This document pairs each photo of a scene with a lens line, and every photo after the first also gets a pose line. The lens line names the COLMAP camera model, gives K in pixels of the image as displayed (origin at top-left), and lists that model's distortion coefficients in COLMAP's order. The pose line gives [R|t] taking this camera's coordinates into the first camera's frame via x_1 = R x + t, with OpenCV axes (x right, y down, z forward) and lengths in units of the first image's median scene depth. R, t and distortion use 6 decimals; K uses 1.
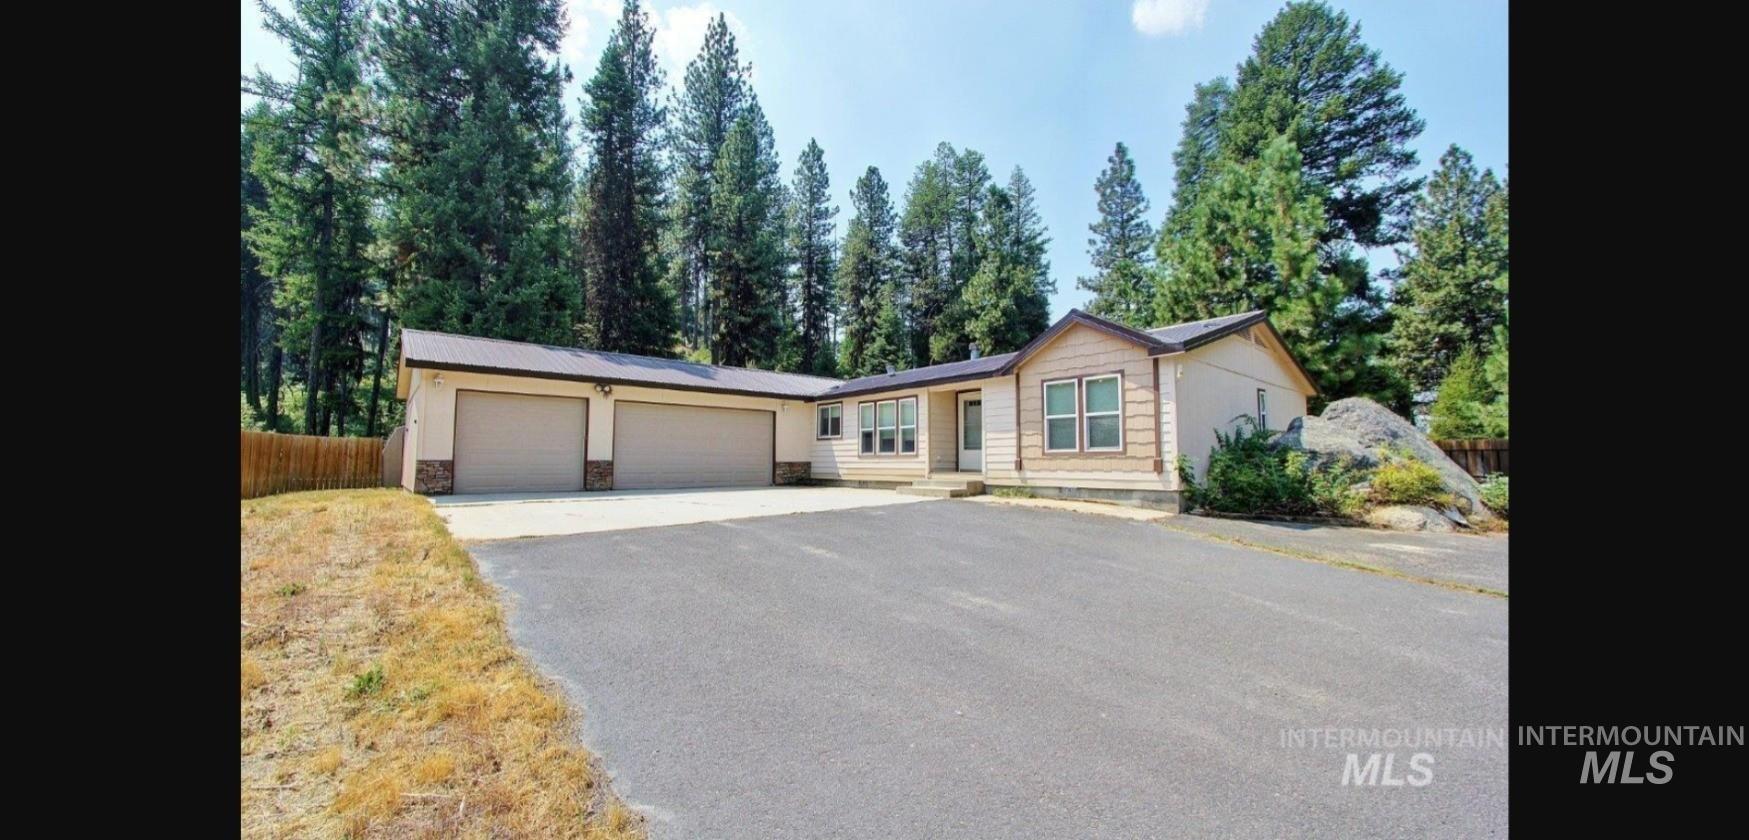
lens RADIAL K [[574.0, 0, 874.1], [0, 574.0, 445.4], [0, 0, 1]] dist [-0.000152, -0.000009]
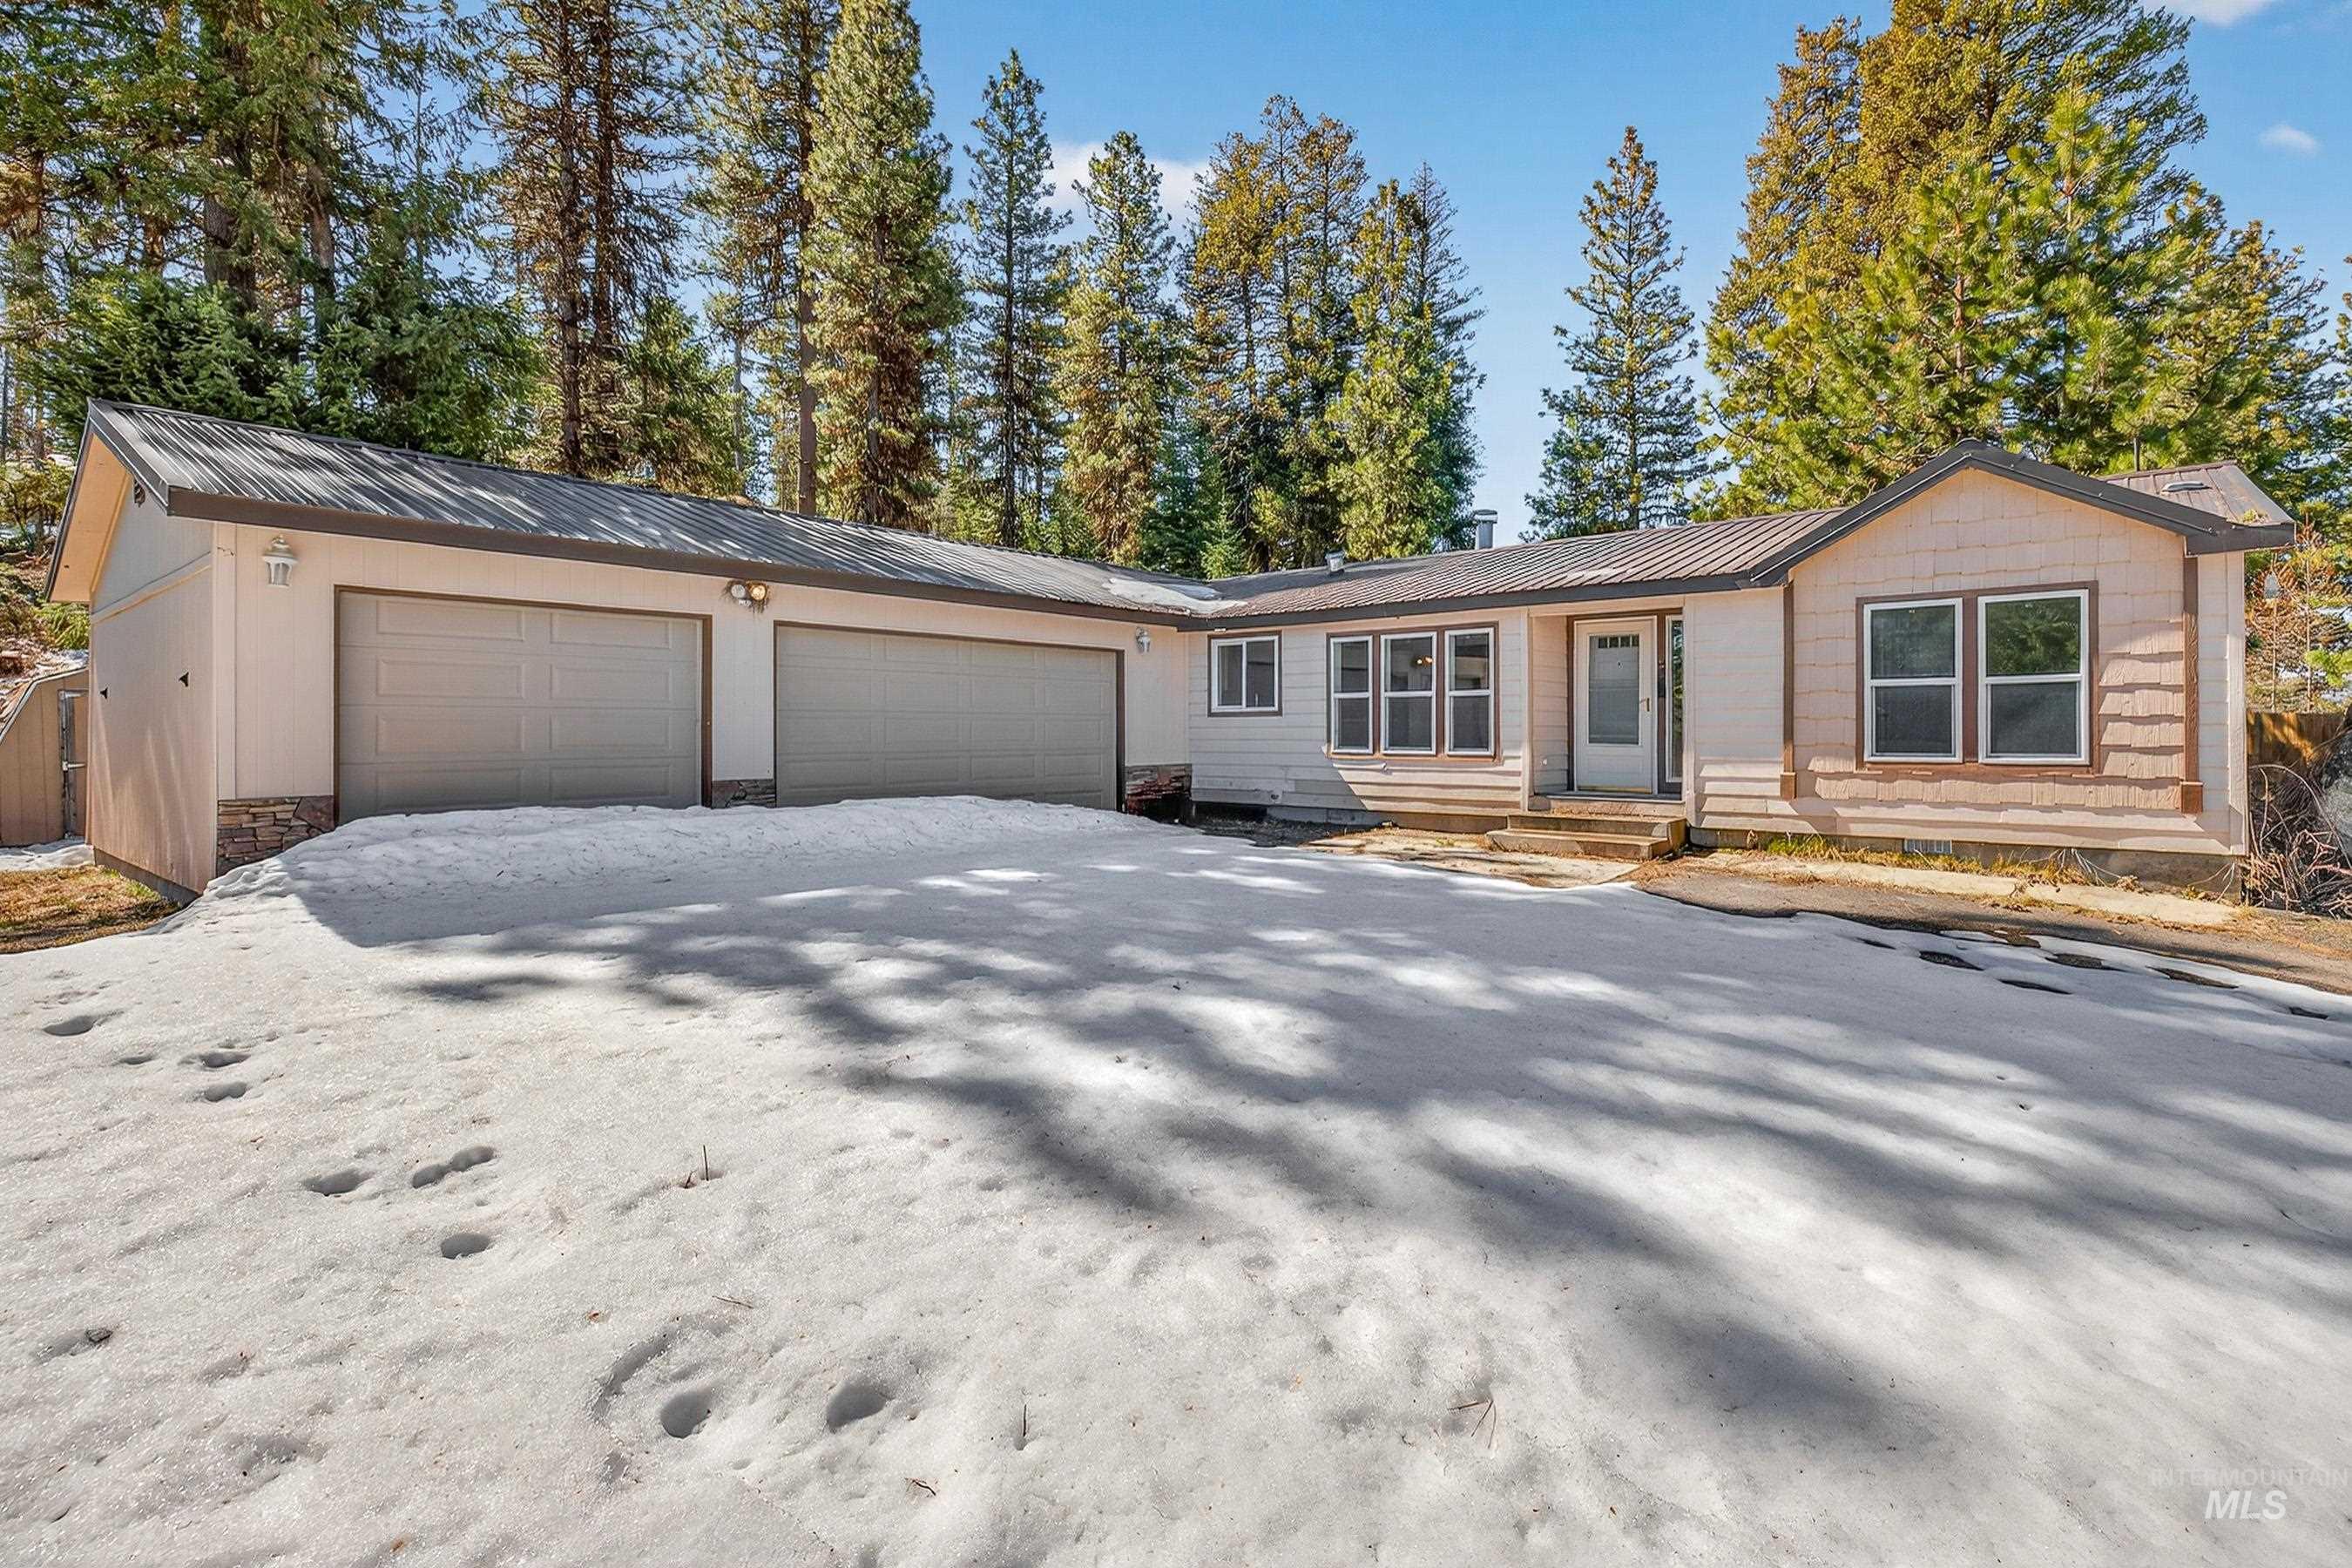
lens RADIAL K [[984.1, 0, 1176.0], [0, 984.1, 784.0], [0, 0, 1]] dist [0.003354, -0.000174]
pose [[0.982546, -0.013651, 0.185520, -0.156596], [-0.004670, 0.995179, 0.097962, -0.018044], [-0.185963, -0.097119, 0.977745, 0.142657]]
